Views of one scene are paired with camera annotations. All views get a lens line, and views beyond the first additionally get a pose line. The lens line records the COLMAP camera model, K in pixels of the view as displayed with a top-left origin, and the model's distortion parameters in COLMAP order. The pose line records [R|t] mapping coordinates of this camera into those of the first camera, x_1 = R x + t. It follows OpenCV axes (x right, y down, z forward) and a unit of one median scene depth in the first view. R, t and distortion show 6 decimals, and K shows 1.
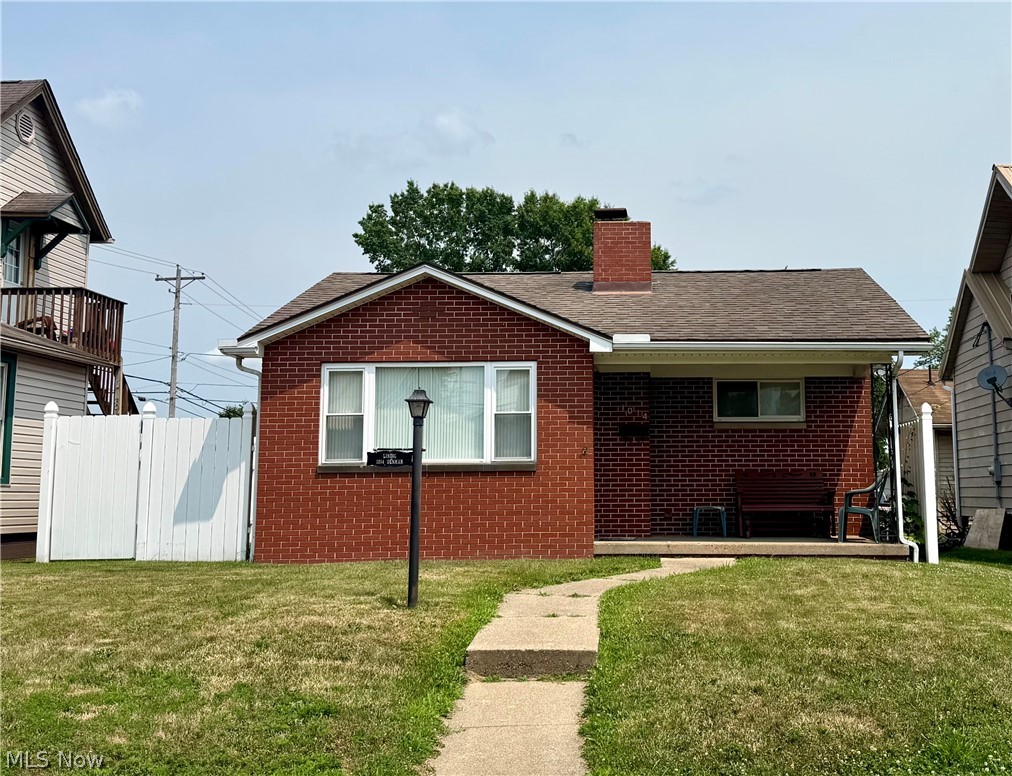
lens RADIAL K [[1181.7, 0, 596.3], [0, 1181.7, 342.1], [0, 0, 1]] dist [0.188051, -0.344528]
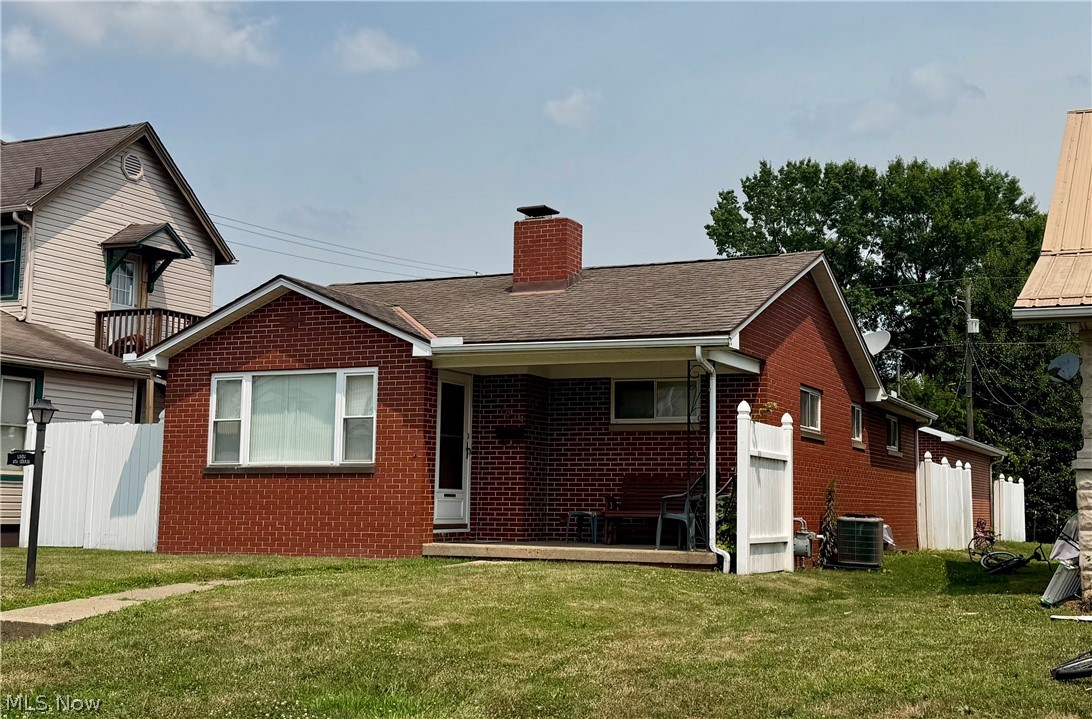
lens RADIAL K [[1319.8, 0, 546.0], [0, 1319.8, 359.5], [0, 0, 1]] dist [0.159933, -0.008602]
pose [[0.919779, -0.027075, -0.391502, 0.475625], [0.033269, 0.999405, 0.009046, 0.004015], [0.391024, -0.021345, 0.920133, 0.000678]]
